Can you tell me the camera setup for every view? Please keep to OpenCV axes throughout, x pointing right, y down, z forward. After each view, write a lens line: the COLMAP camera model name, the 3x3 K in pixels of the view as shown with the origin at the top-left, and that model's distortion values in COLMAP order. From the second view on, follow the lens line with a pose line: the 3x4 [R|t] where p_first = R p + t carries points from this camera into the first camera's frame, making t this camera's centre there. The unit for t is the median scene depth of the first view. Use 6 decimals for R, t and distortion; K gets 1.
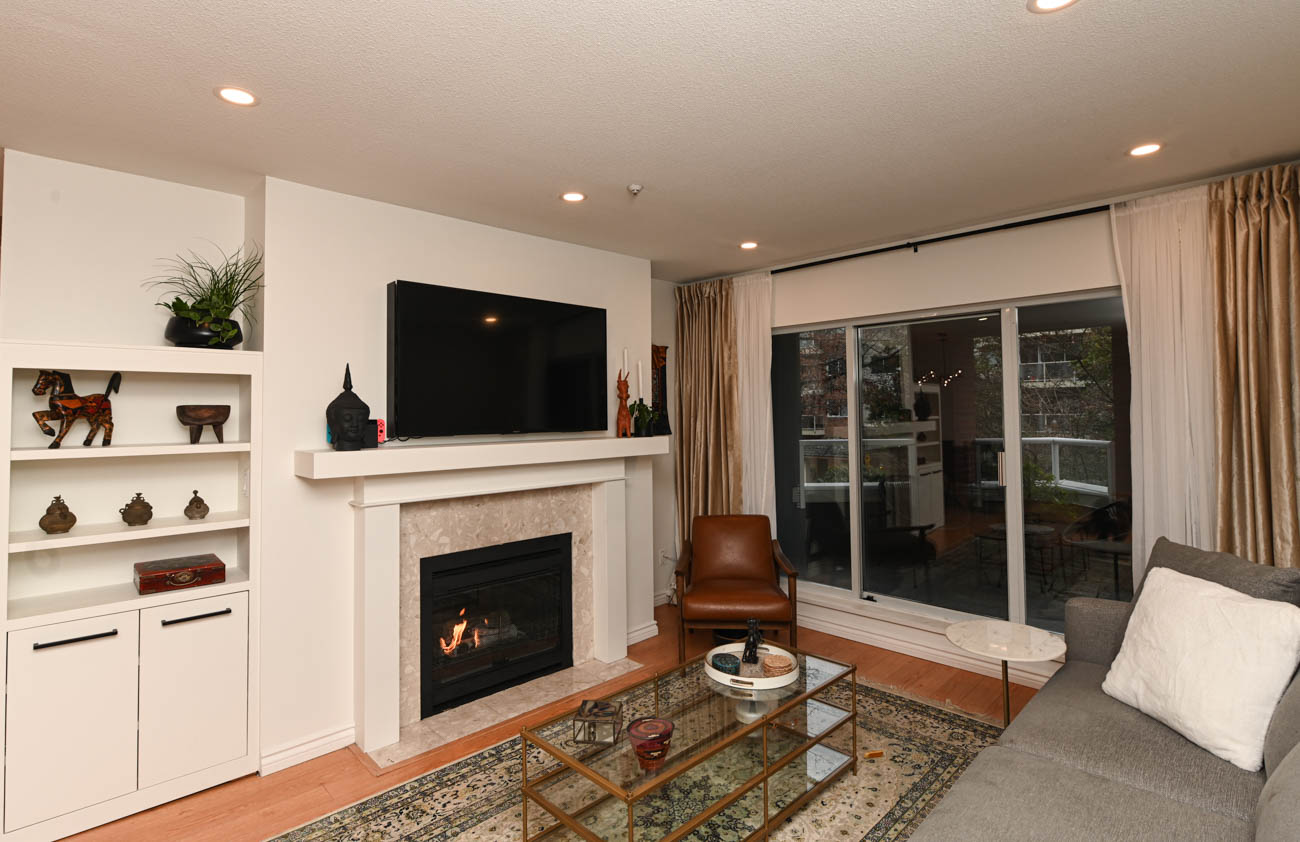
lens RADIAL K [[636.7, 0, 649.5], [0, 636.7, 393.7], [0, 0, 1]] dist [0.001381, -0.000193]
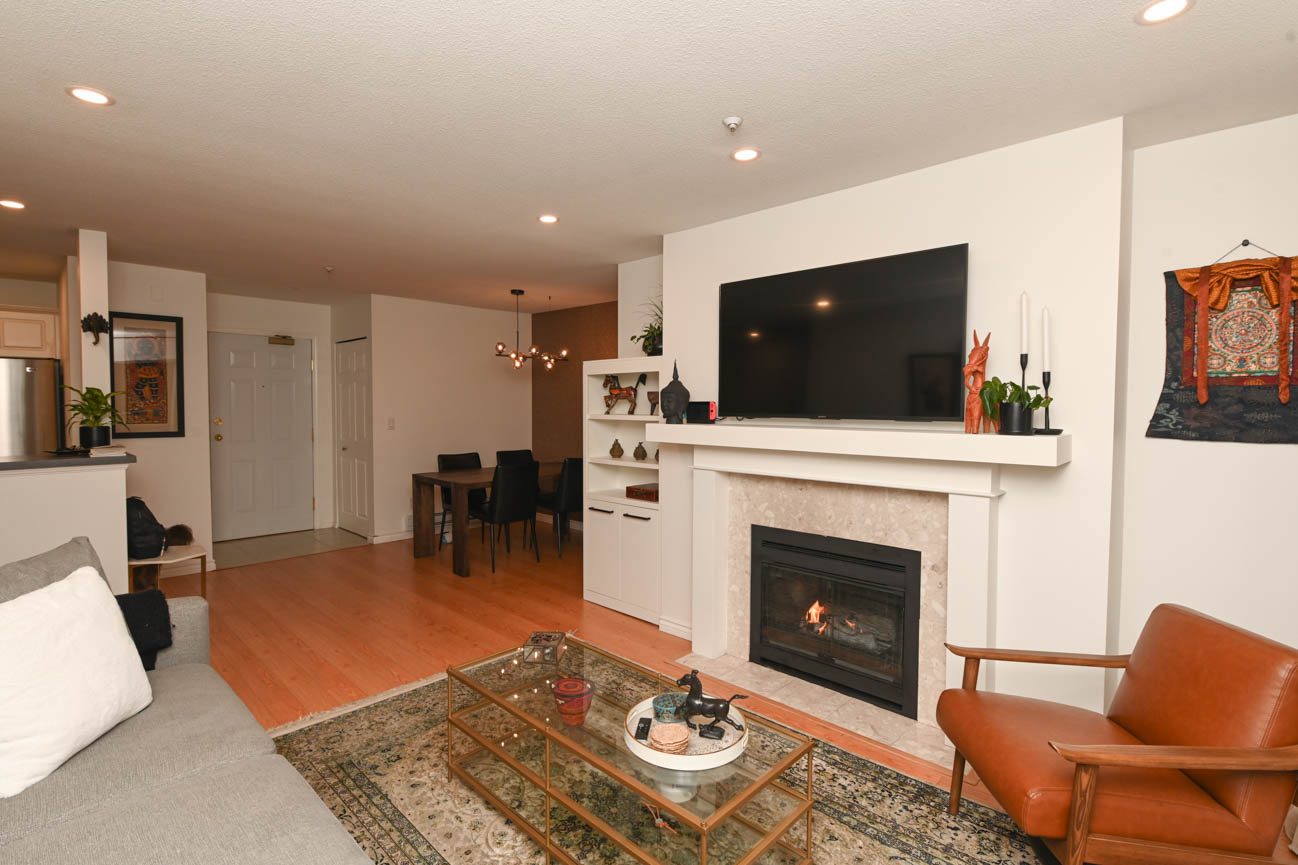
lens RADIAL K [[612.8, 0, 649.8], [0, 612.8, 428.1], [0, 0, 1]] dist [-0.001222, 0.000180]
pose [[0.030609, 0.047027, -0.998425, 0.849887], [0.026046, 0.998516, 0.047830, 0.035459], [0.999192, -0.027469, 0.029339, 0.930748]]
